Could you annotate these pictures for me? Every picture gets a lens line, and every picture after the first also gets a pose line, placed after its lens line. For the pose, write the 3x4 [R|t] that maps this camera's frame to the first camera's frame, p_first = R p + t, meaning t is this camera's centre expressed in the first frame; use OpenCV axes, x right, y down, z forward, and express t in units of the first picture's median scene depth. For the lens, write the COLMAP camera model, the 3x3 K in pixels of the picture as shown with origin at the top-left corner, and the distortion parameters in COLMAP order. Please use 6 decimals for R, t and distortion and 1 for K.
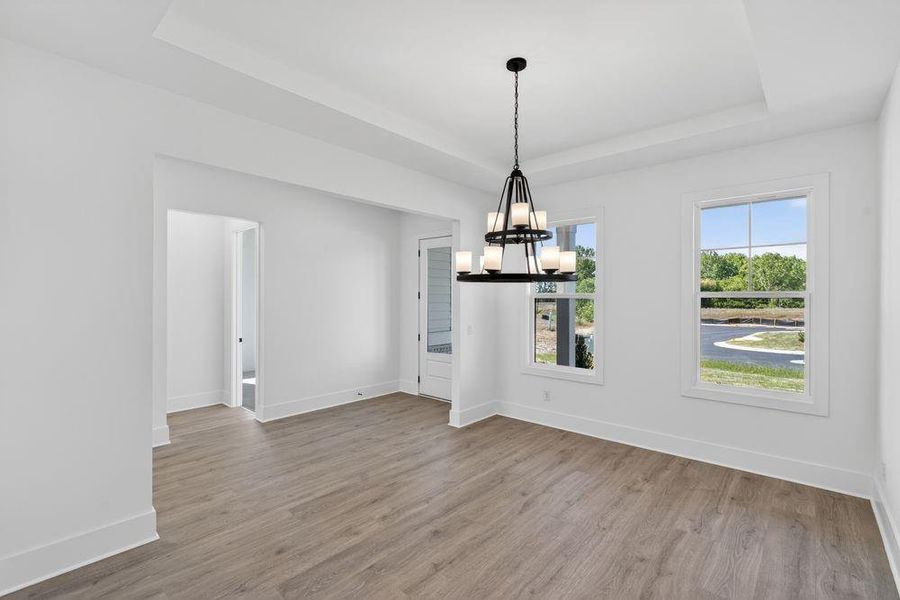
lens RADIAL K [[406.8, 0, 443.4], [0, 406.8, 299.1], [0, 0, 1]] dist [-0.003162, 0.000935]
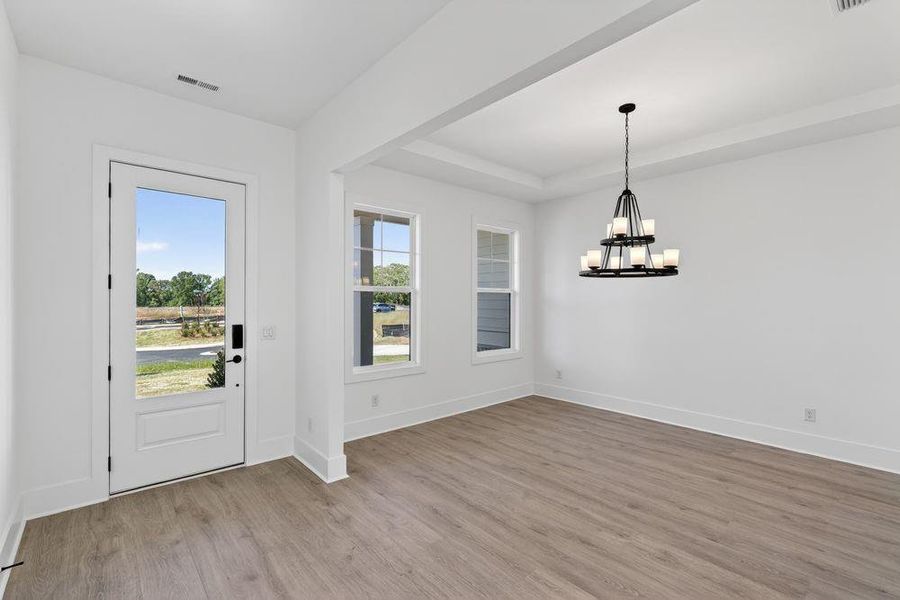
lens RADIAL K [[406.8, 0, 446.9], [0, 406.8, 299.0], [0, 0, 1]] dist [-0.003162, 0.000935]
pose [[0.107636, 0.004552, 0.994180, -0.856315], [-0.000614, 0.999990, -0.004512, 0.025019], [-0.994190, -0.000125, 0.107638, 1.034394]]
